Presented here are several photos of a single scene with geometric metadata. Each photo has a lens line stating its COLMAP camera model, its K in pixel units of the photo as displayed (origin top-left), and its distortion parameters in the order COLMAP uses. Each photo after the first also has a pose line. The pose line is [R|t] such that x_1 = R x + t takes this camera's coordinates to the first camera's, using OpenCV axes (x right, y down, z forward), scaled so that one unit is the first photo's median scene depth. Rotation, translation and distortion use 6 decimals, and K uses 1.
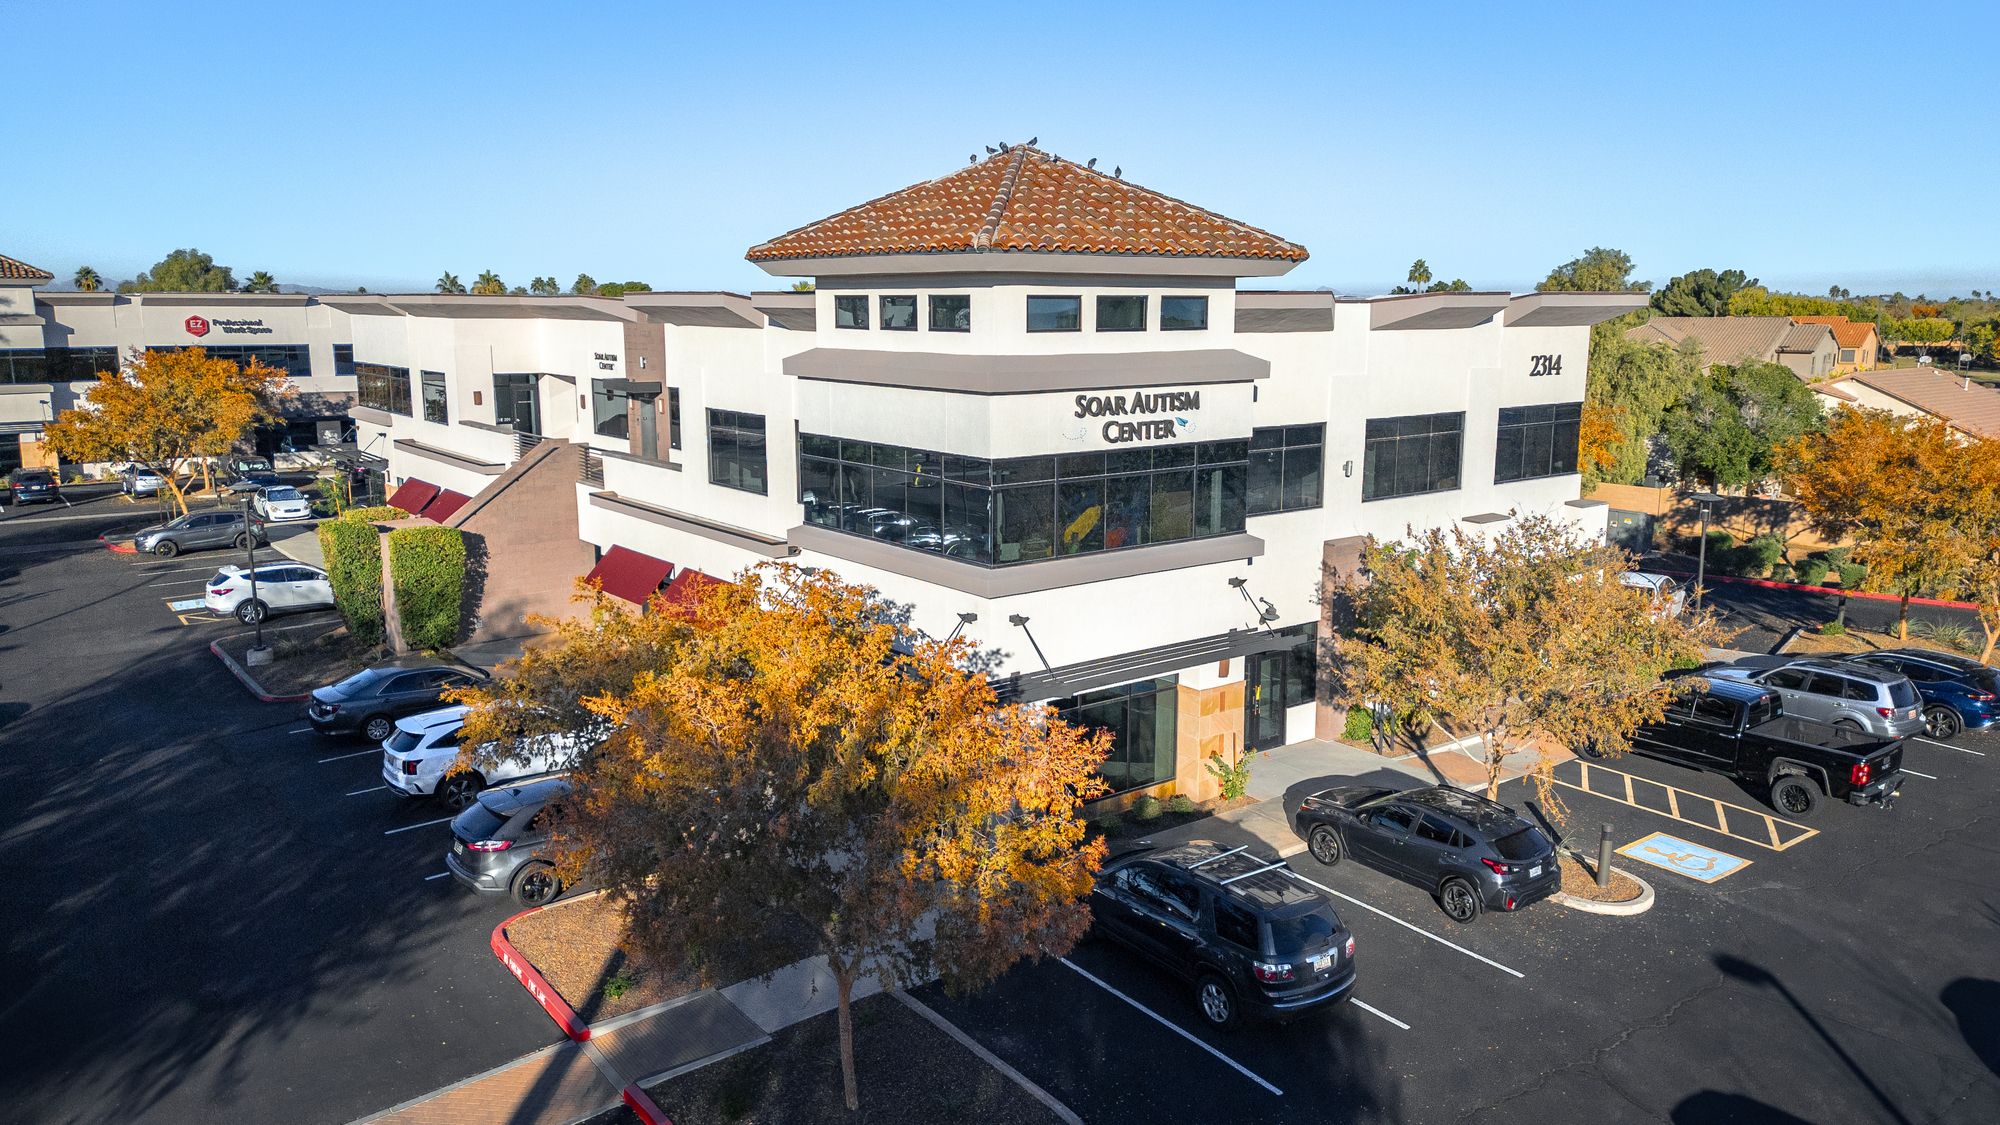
lens RADIAL K [[1405.4, 0, 1000.0], [0, 1405.4, 562.5], [0, 0, 1]] dist [0.053153, -0.001287]
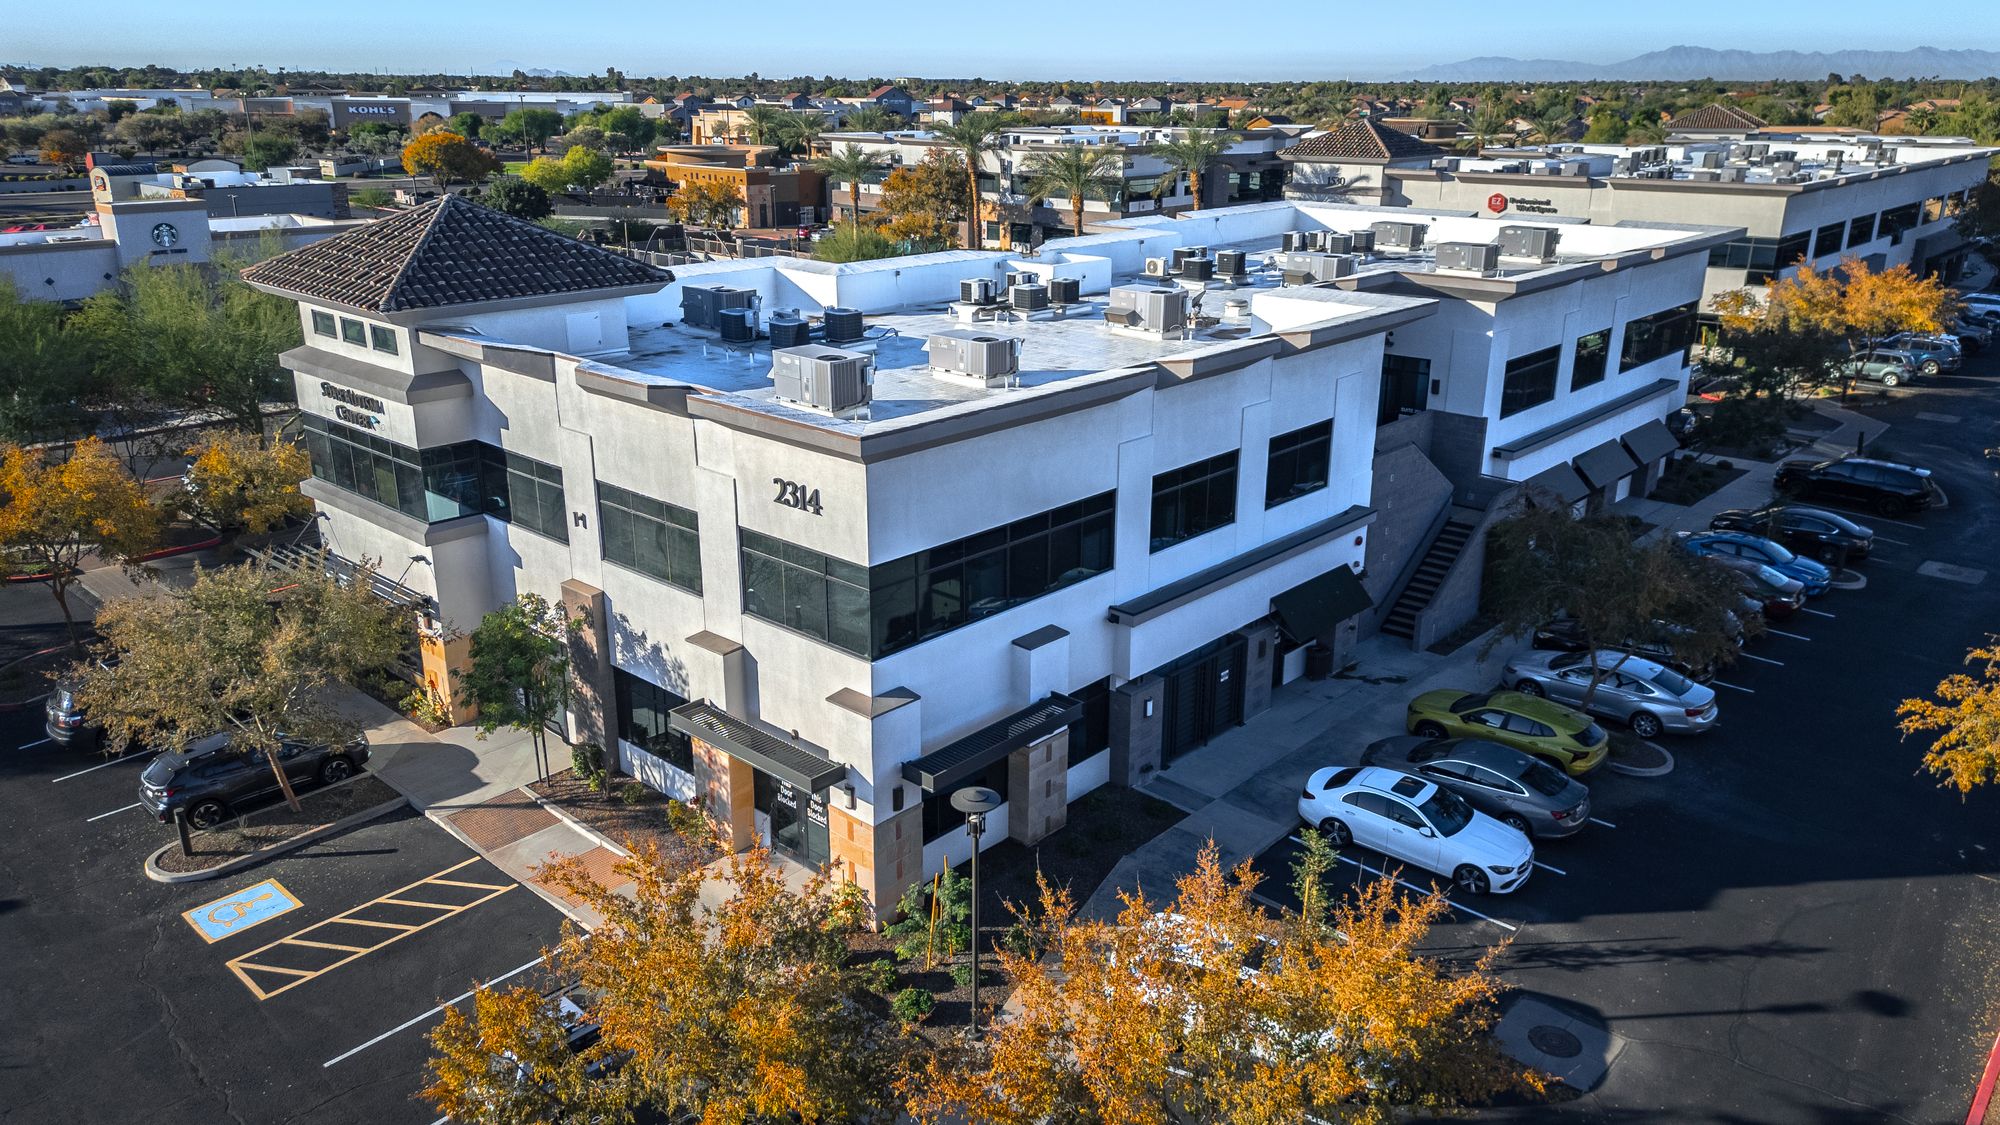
lens RADIAL K [[1405.4, 0, 1000.0], [0, 1405.4, 562.5], [0, 0, 1]] dist [0.053153, -0.001287]
pose [[0.176436, 0.318690, -0.931293, 1.512351], [-0.182394, 0.940336, 0.287230, -0.463061], [0.967266, 0.119185, 0.224036, 1.282323]]
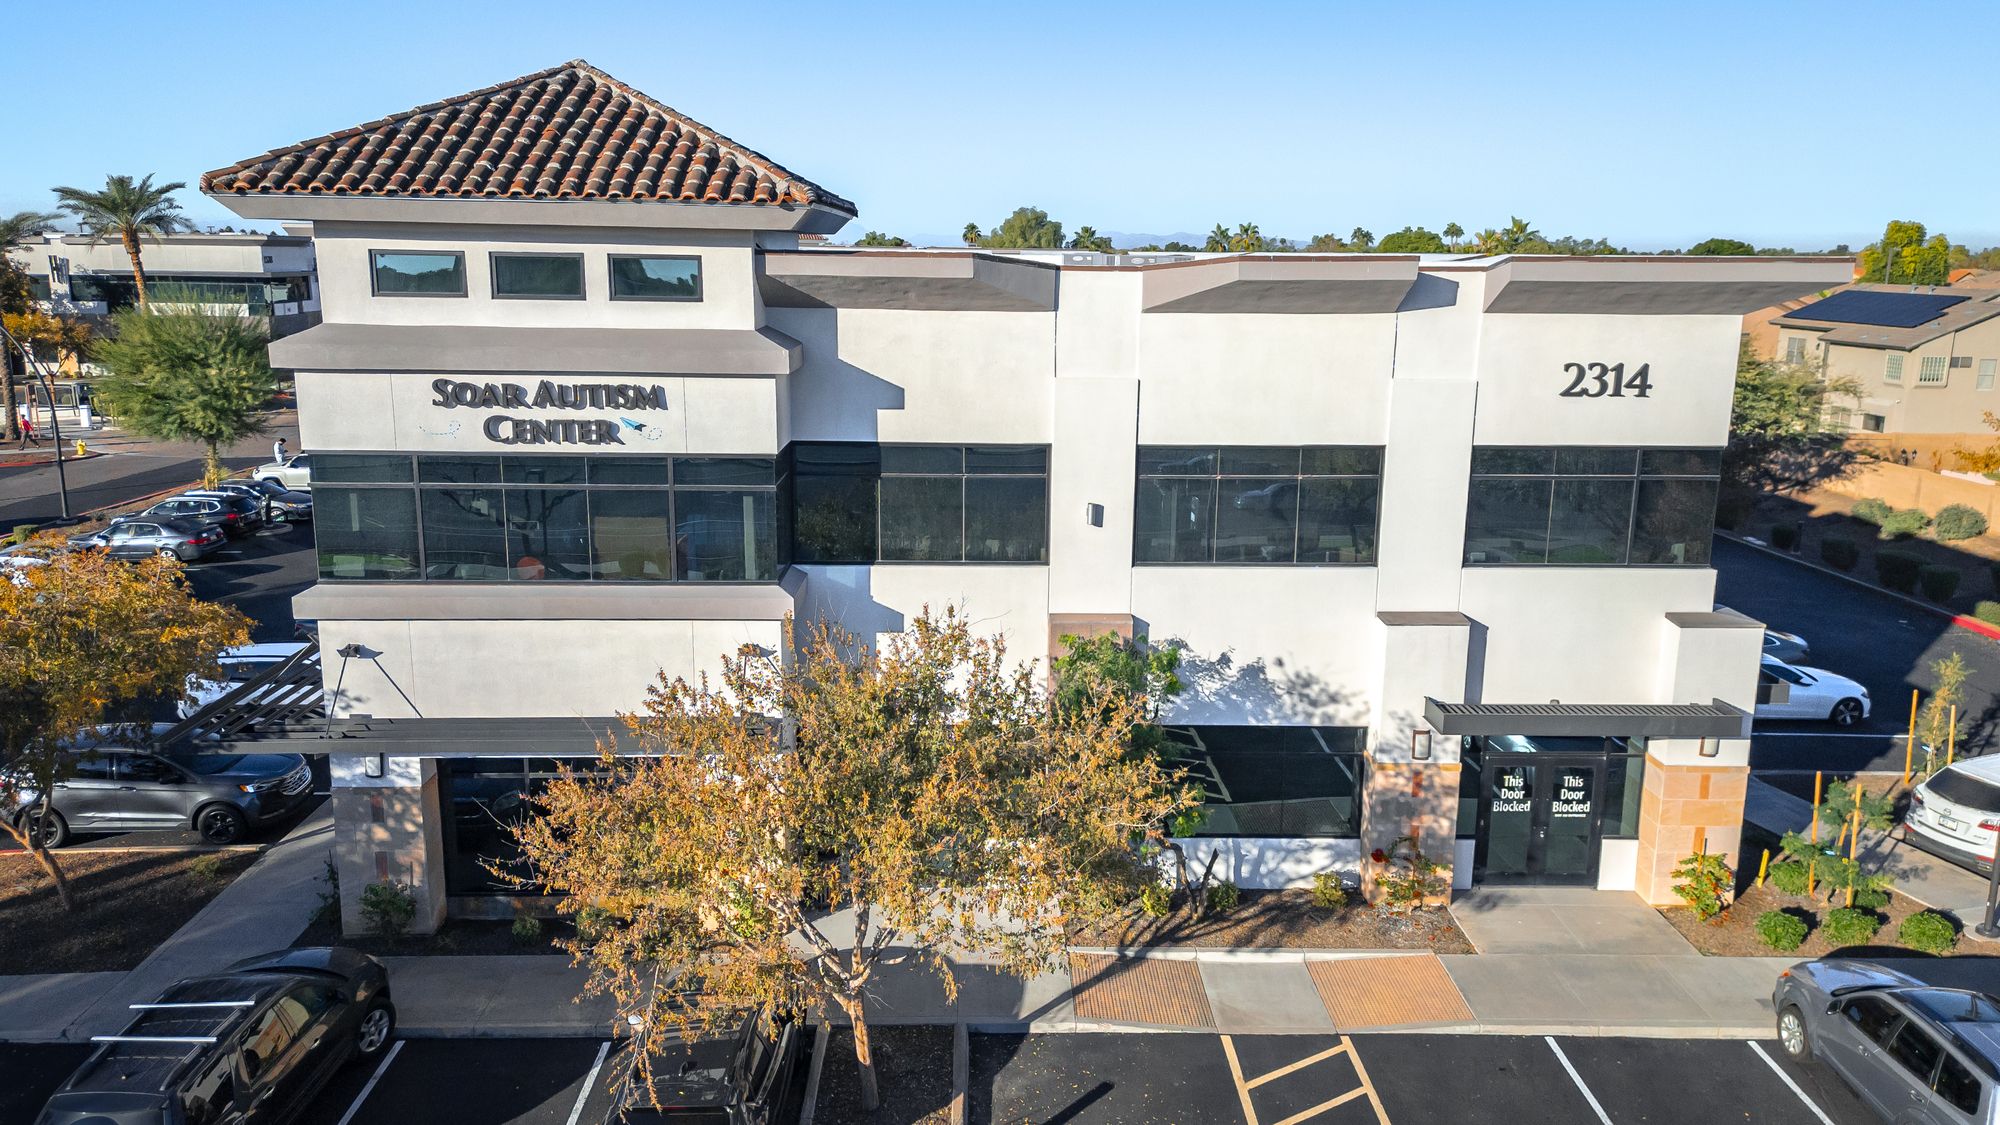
lens RADIAL K [[1454.0, 0, 1000.0], [0, 1454.0, 562.5], [0, 0, 1]] dist [0.082911, -0.106787]
pose [[0.812039, 0.130992, -0.568712, 0.734920], [-0.116407, 0.991258, 0.062105, -0.098182], [0.571876, 0.015770, 0.820189, 0.477802]]
